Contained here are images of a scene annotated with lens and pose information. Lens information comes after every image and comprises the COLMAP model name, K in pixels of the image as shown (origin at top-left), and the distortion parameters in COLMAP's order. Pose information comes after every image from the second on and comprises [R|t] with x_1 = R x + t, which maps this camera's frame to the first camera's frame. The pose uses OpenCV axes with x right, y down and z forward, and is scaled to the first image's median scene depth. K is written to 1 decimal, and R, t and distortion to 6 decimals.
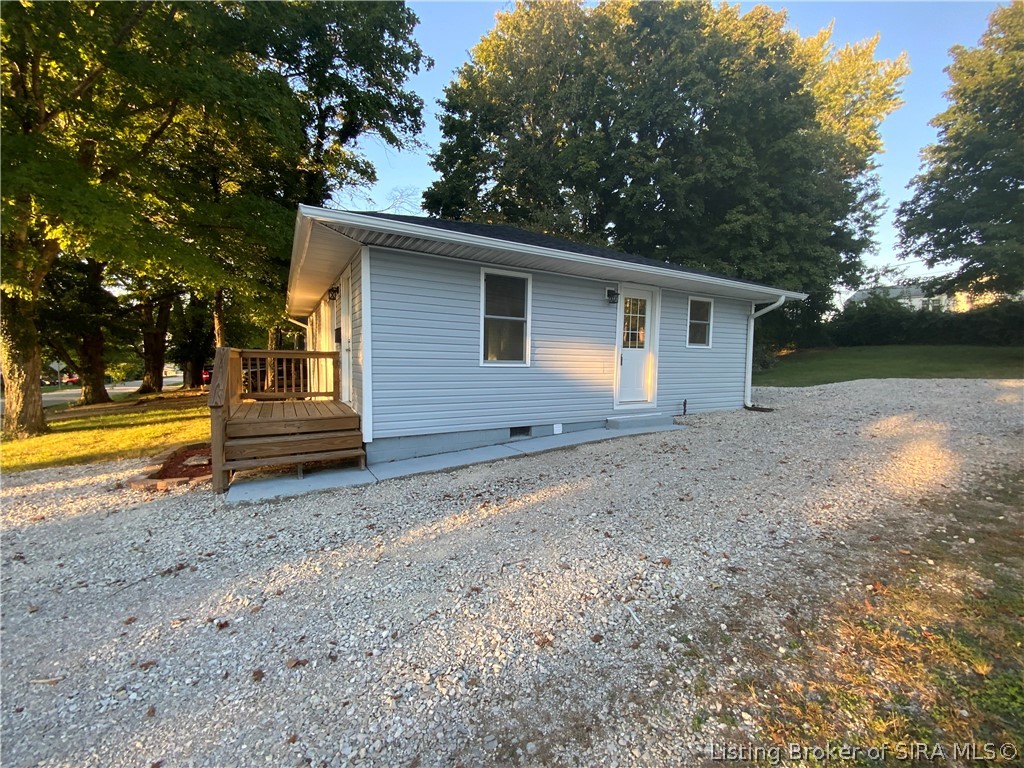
lens RADIAL K [[416.7, 0, 514.9], [0, 416.7, 381.5], [0, 0, 1]] dist [0.014401, -0.017996]
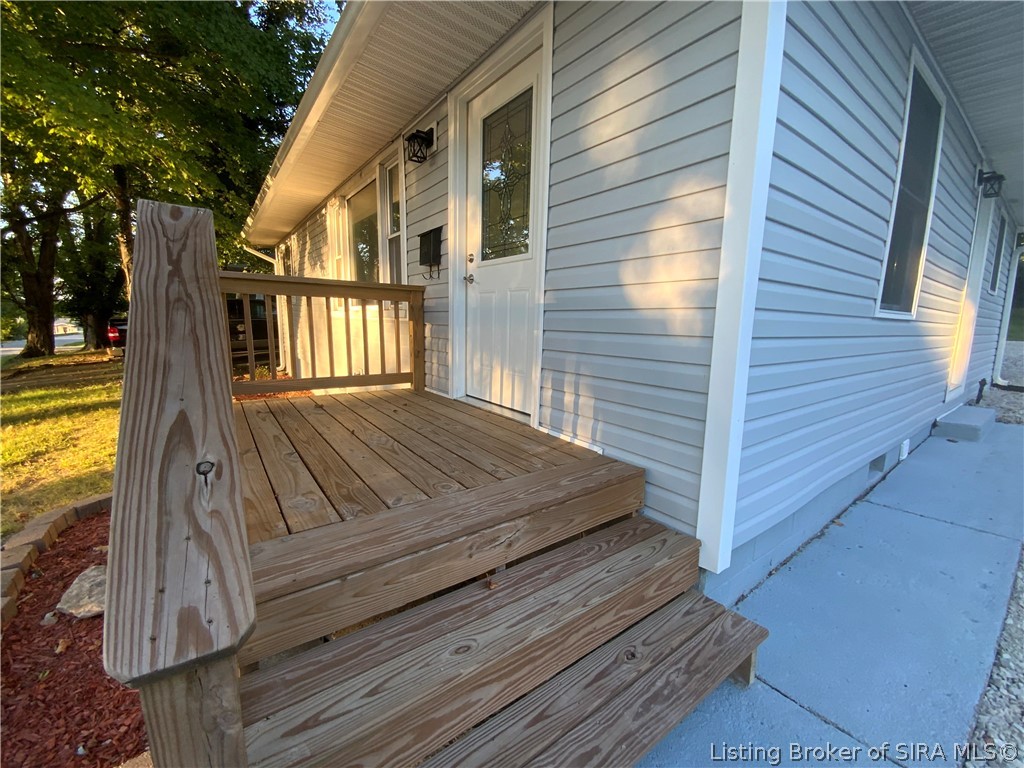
lens RADIAL K [[416.7, 0, 514.9], [0, 416.7, 381.5], [0, 0, 1]] dist [0.014401, -0.017996]
pose [[0.992179, -0.009257, 0.124479, -0.153699], [-0.003014, 0.995179, 0.098032, -0.004552], [-0.124787, -0.097641, 0.987367, 0.211396]]
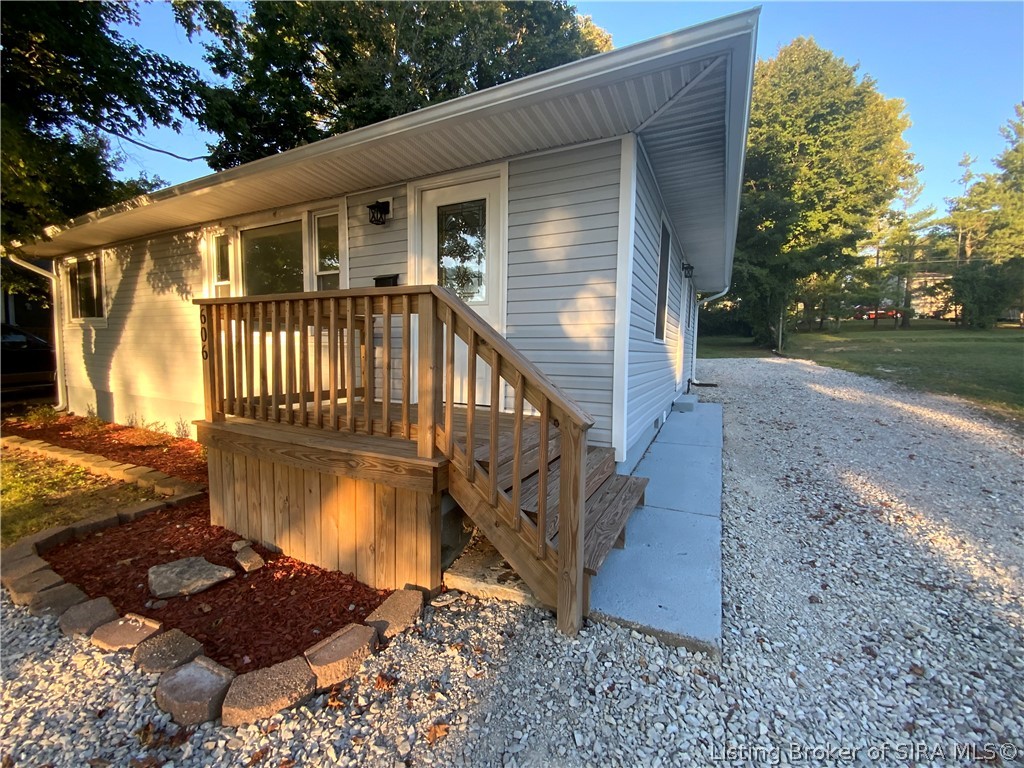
lens RADIAL K [[412.4, 0, 515.4], [0, 412.4, 380.8], [0, 0, 1]] dist [0.023599, -0.016493]
pose [[0.823849, -0.039739, 0.565414, -0.237686], [0.023582, 0.999079, 0.035856, 0.000262], [-0.566318, -0.016206, 0.824028, 0.168126]]
